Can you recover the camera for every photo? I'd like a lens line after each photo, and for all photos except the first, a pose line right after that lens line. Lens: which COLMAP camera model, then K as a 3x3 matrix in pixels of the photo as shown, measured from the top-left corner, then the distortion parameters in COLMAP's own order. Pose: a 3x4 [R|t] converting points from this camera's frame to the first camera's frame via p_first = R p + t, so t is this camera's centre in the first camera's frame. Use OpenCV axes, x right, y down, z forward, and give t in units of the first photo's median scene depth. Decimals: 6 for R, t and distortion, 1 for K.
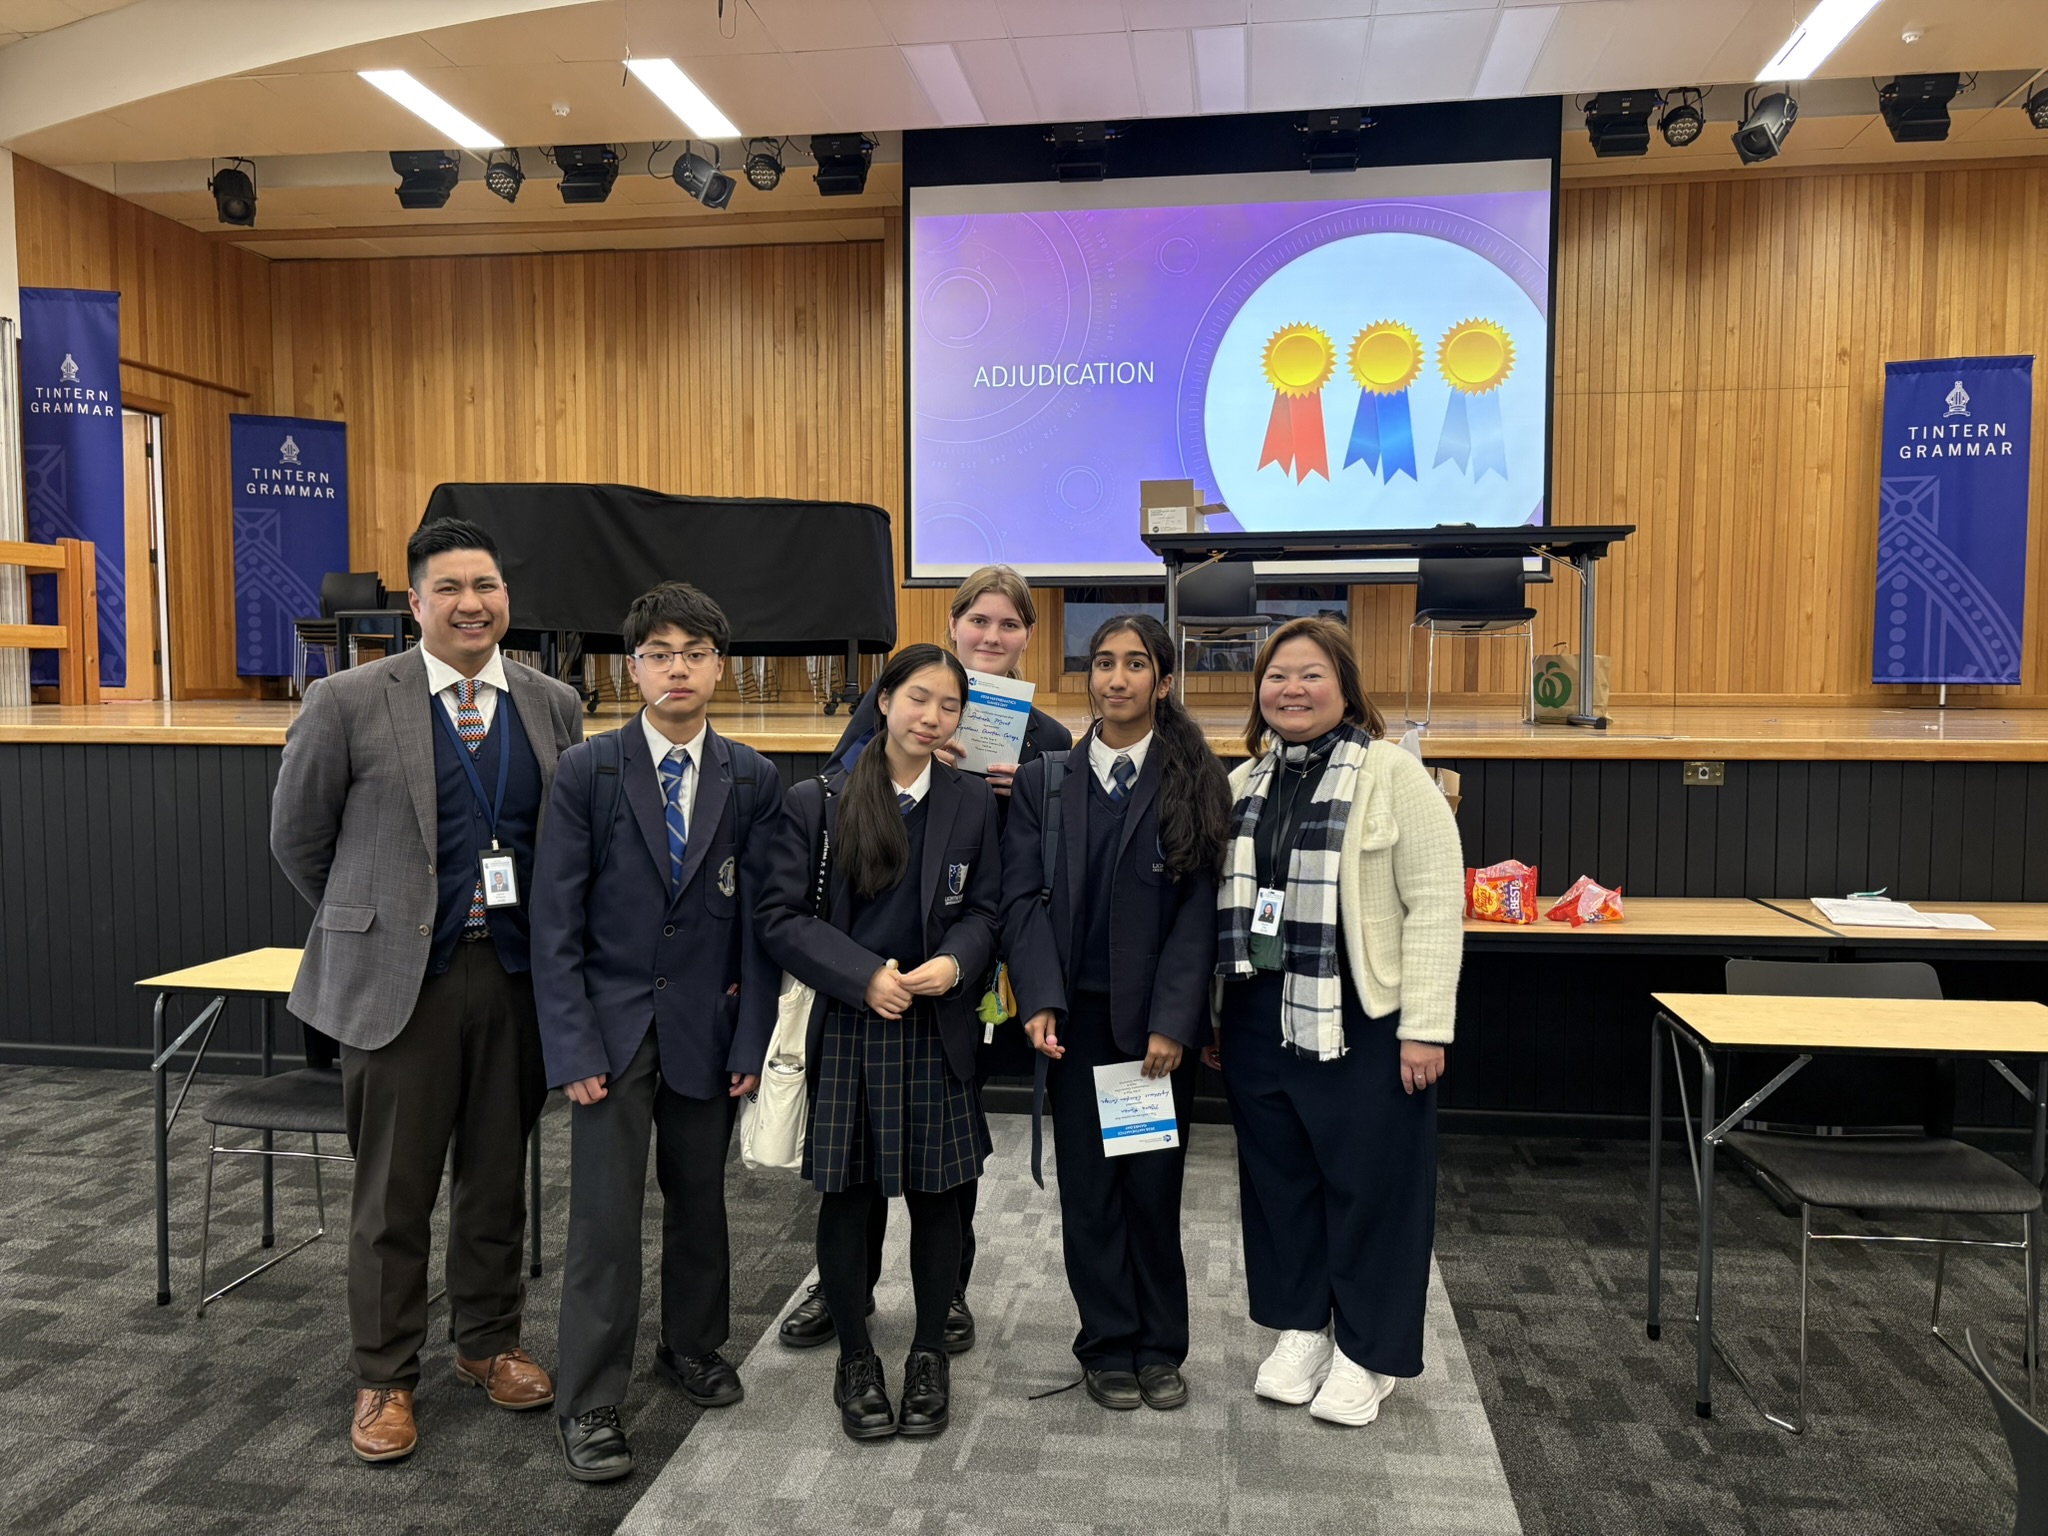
lens RADIAL K [[1571.3, 0, 986.1], [0, 1571.3, 762.3], [0, 0, 1]] dist [0.073084, -0.074795]
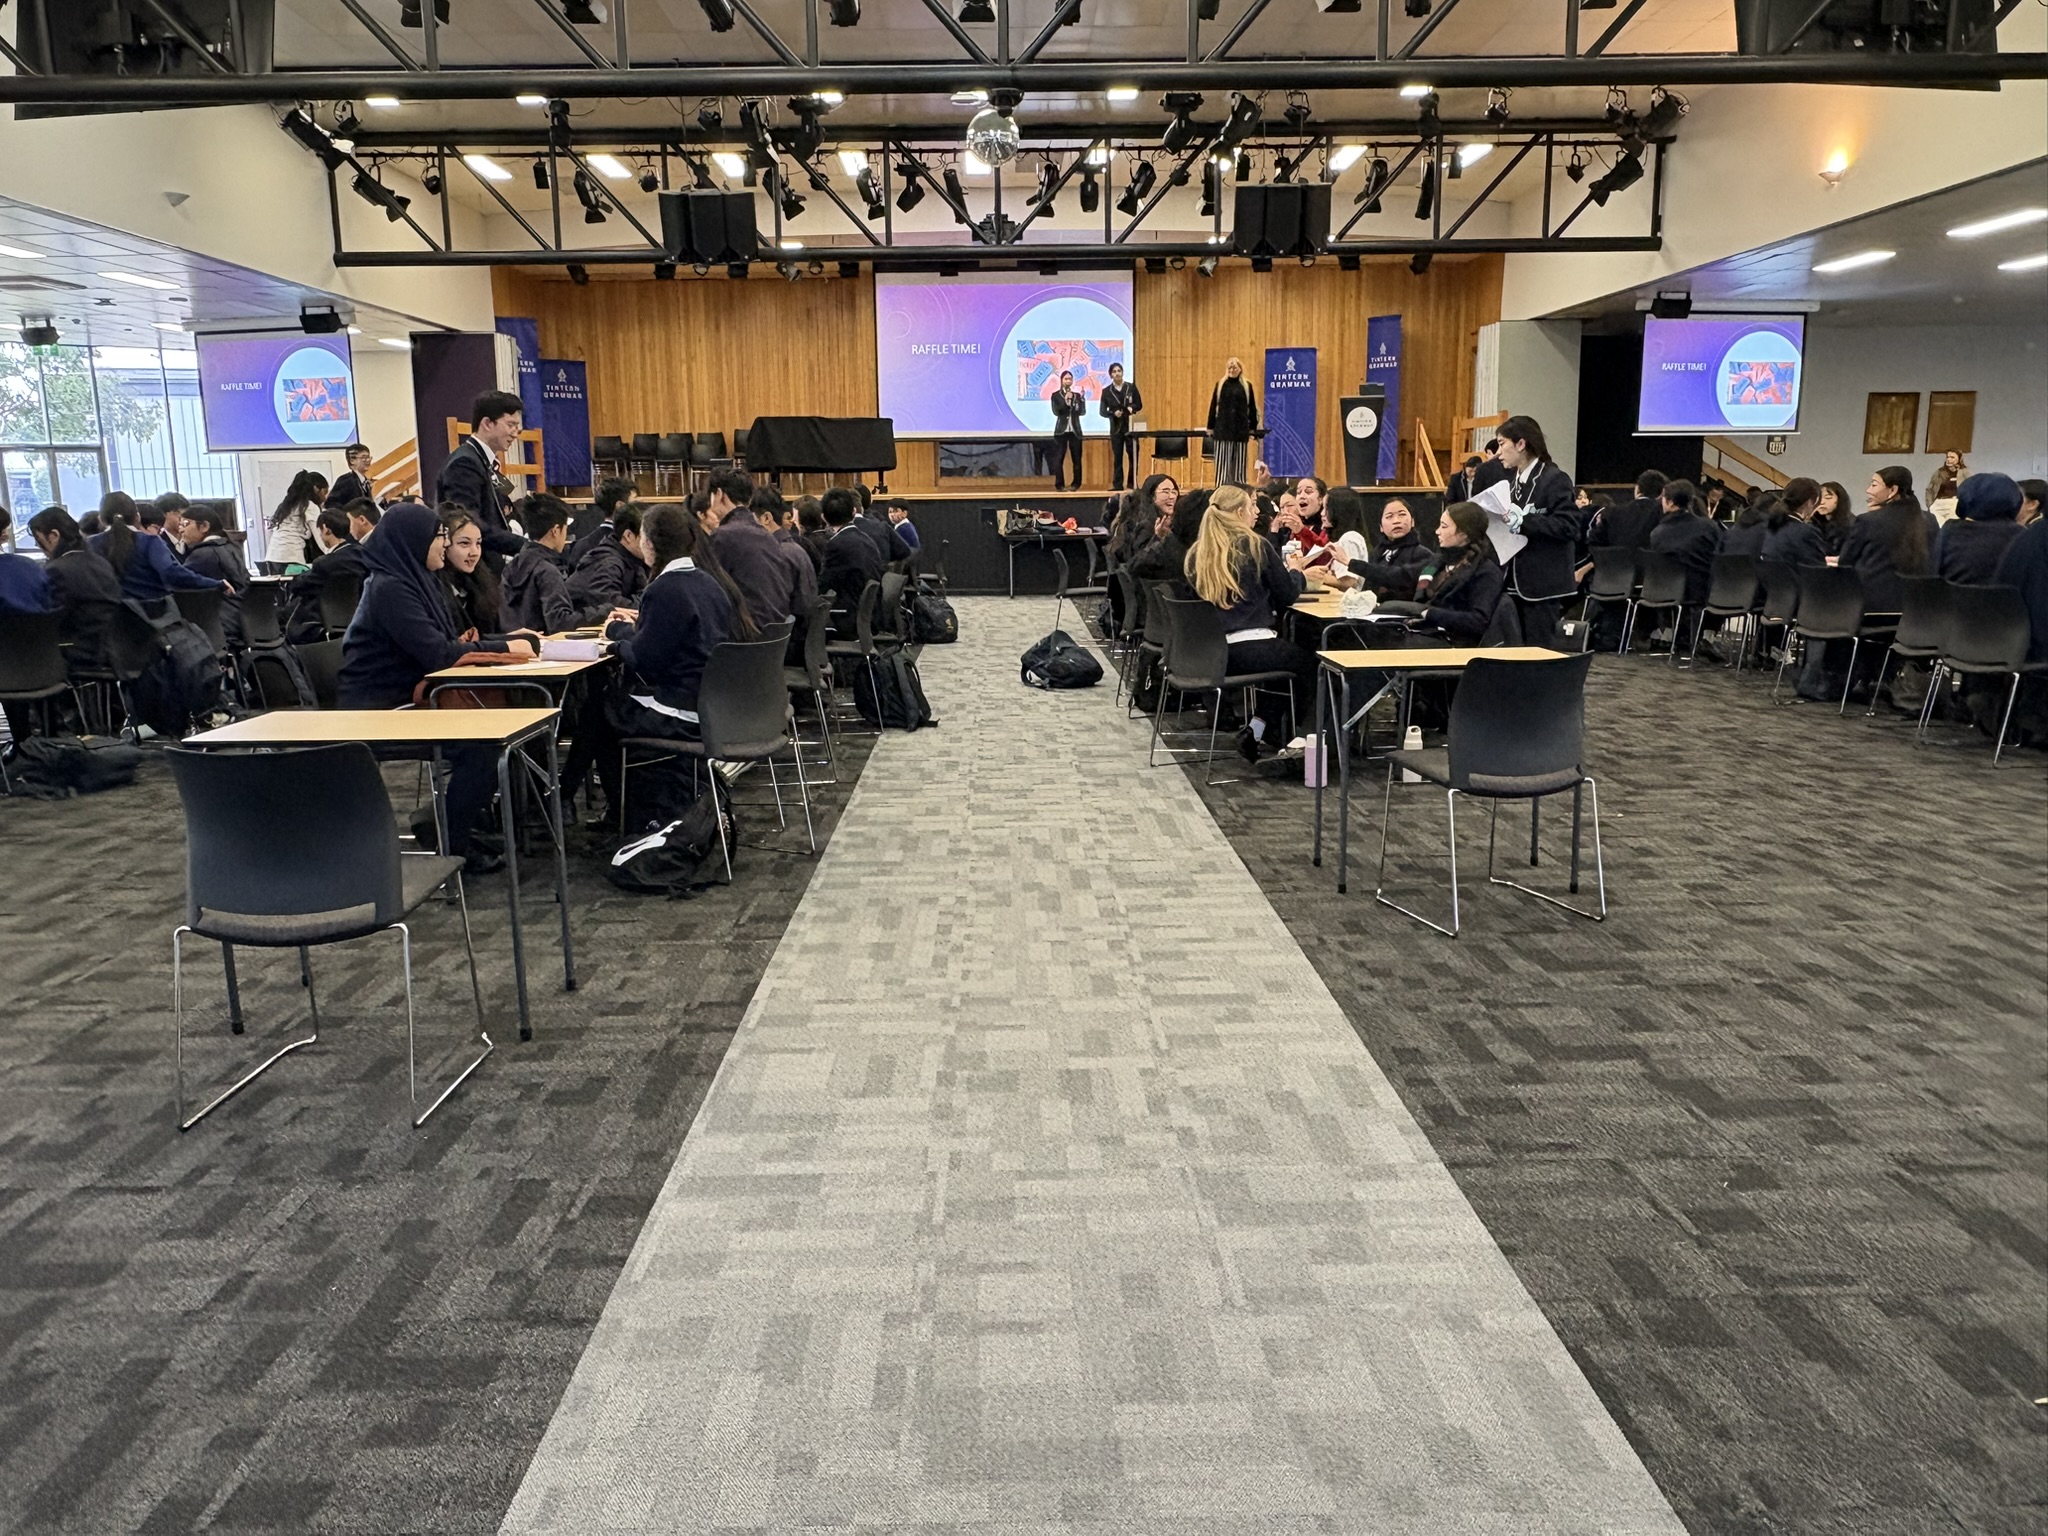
lens RADIAL K [[1502.8, 0, 1024.0], [0, 1502.8, 768.0], [0, 0, 1]] dist [-0.004648, 0.000351]
pose [[0.986146, -0.045127, 0.159626, -0.230004], [0.024745, 0.991538, 0.127440, 0.098808], [-0.164026, -0.121725, 0.978917, -1.393557]]
